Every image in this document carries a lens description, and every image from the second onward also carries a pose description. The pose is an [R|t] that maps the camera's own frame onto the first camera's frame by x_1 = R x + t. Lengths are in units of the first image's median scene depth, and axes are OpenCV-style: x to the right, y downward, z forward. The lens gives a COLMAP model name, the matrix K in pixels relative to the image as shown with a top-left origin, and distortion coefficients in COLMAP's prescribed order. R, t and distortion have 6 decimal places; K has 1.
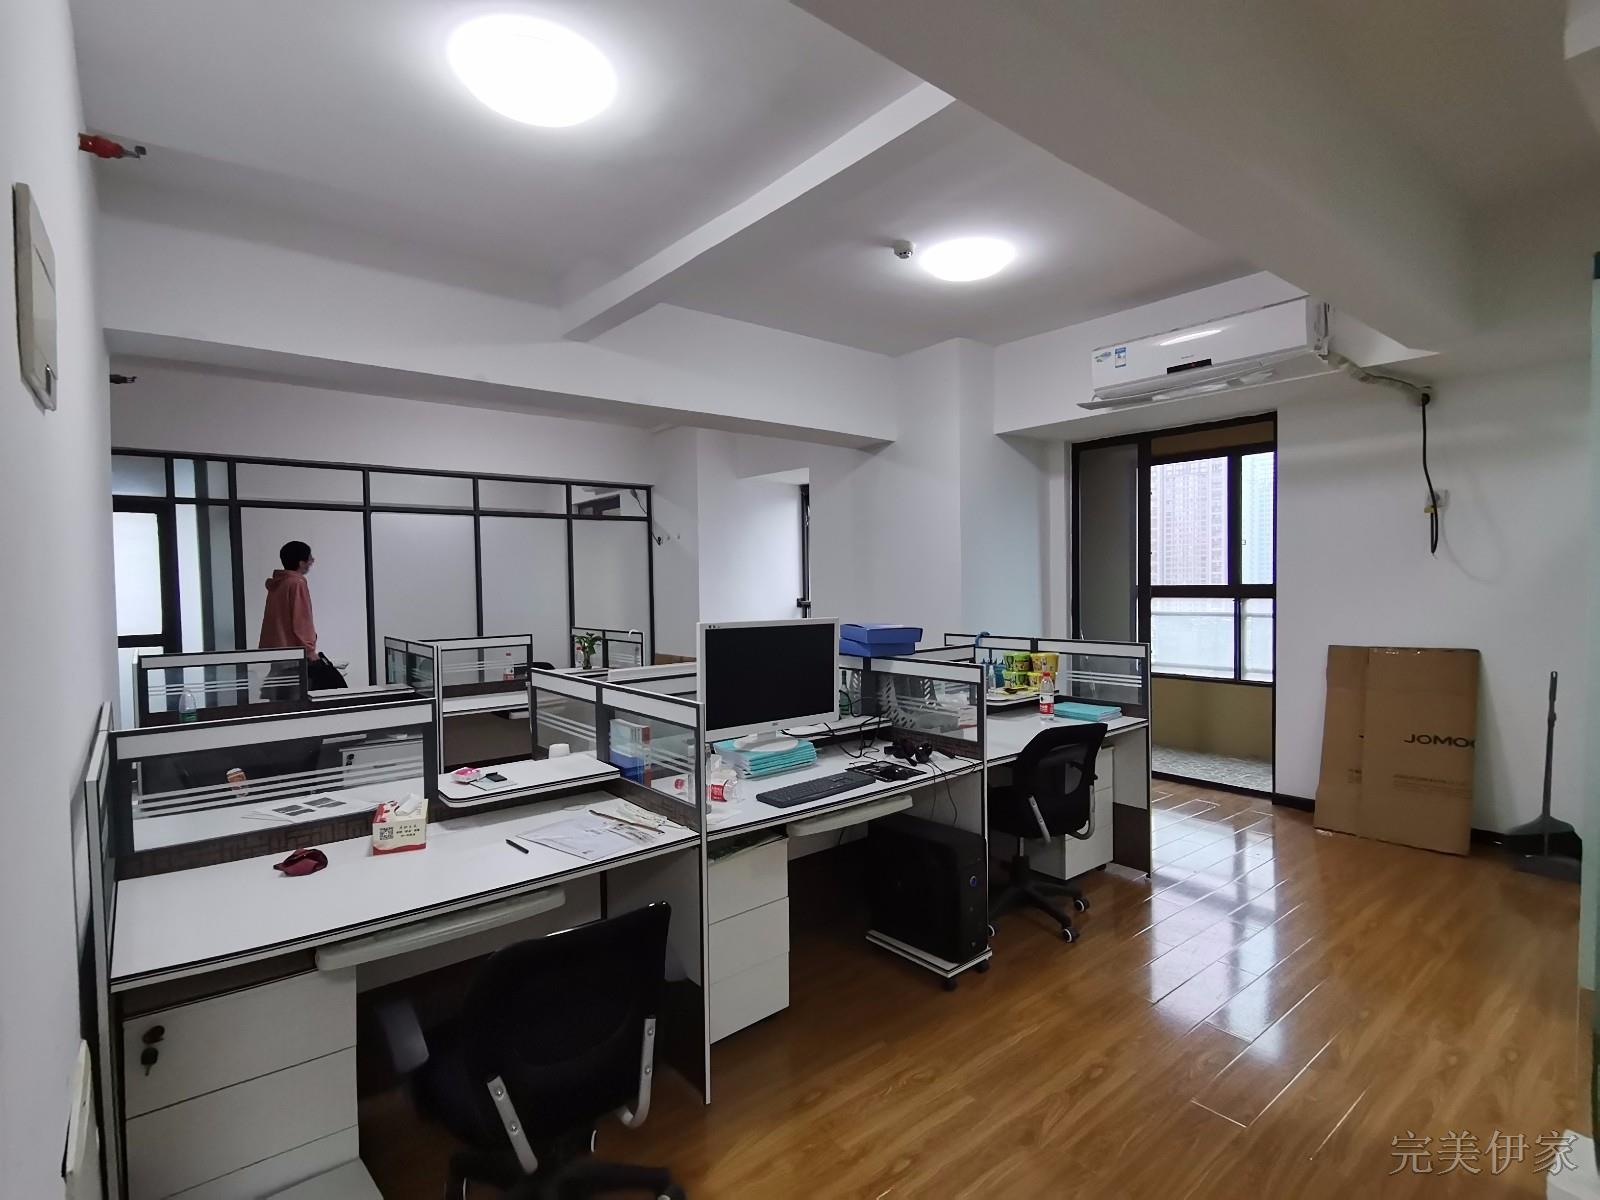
lens RADIAL K [[798.3, 0, 800.0], [0, 798.3, 600.0], [0, 0, 1]] dist [0.026515, 0.000054]
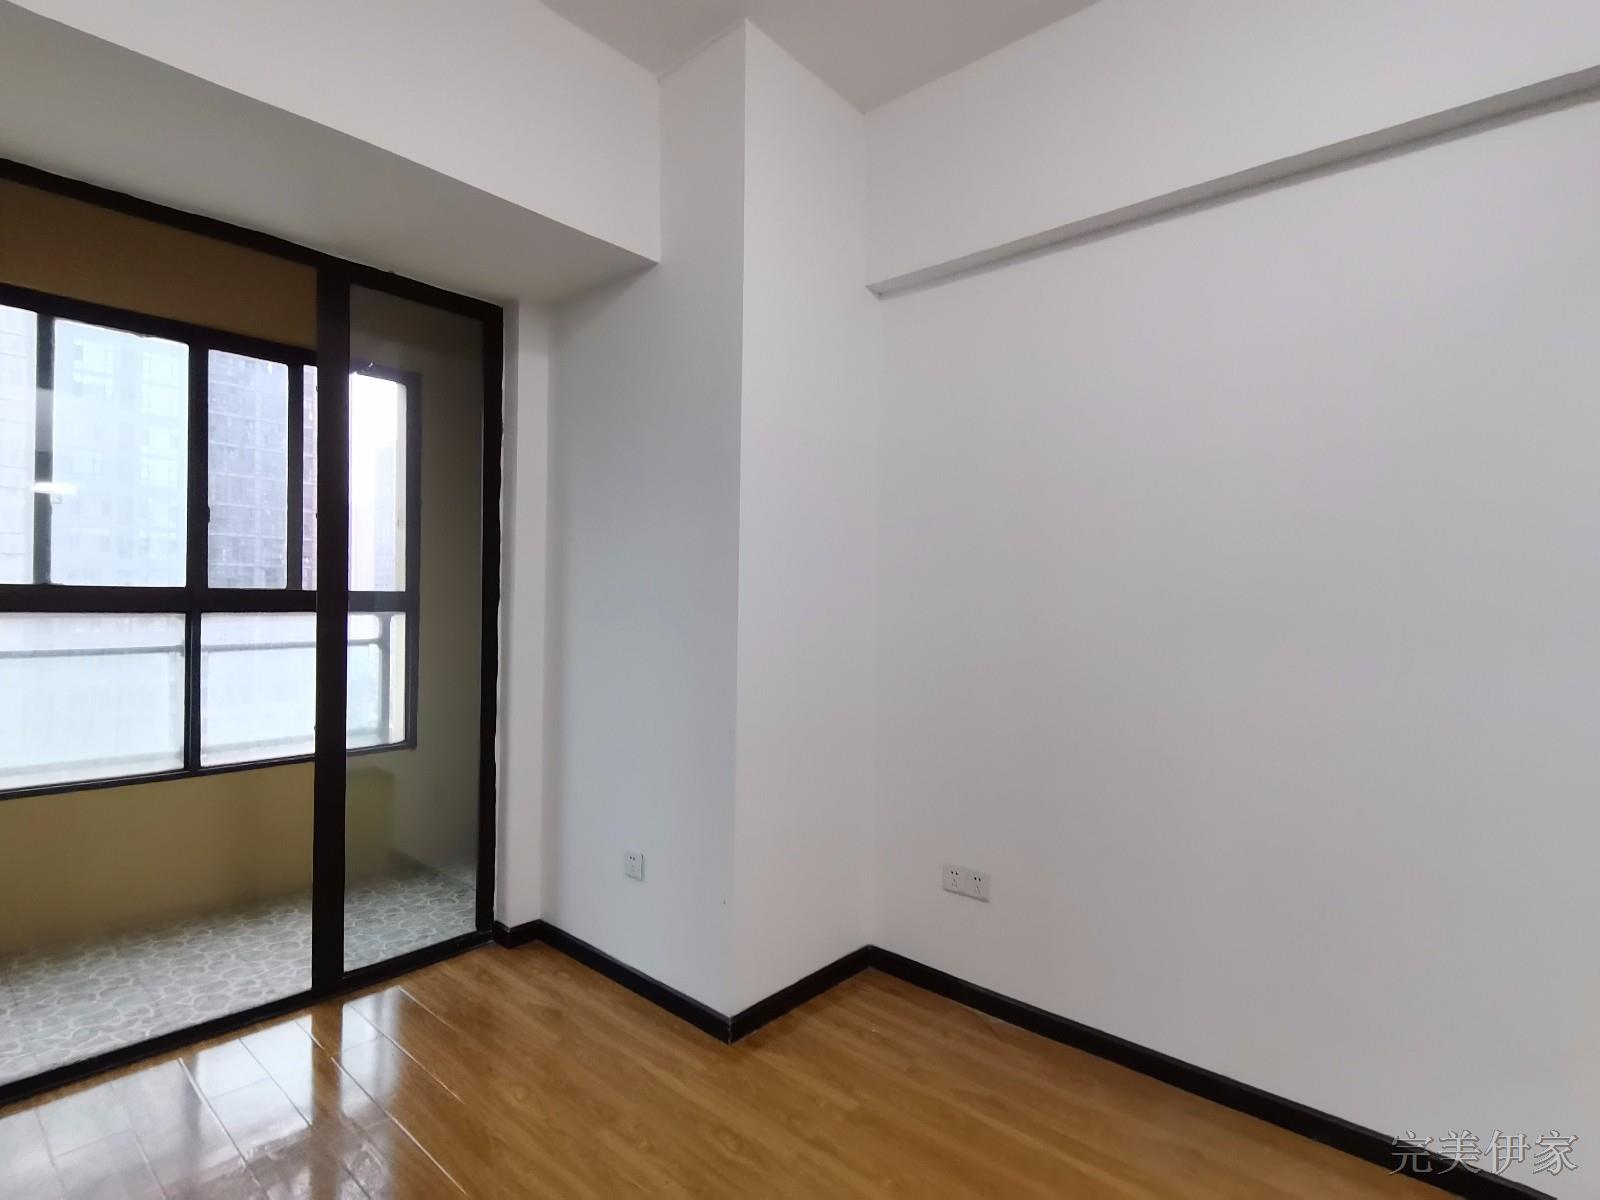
lens RADIAL K [[798.3, 0, 800.0], [0, 798.3, 600.0], [0, 0, 1]] dist [0.026515, 0.000054]
pose [[-0.166121, 0.016165, 0.985973, -0.045922], [0.020792, 0.999701, -0.012887, 0.002900], [-0.985886, 0.018360, -0.166407, 0.702061]]
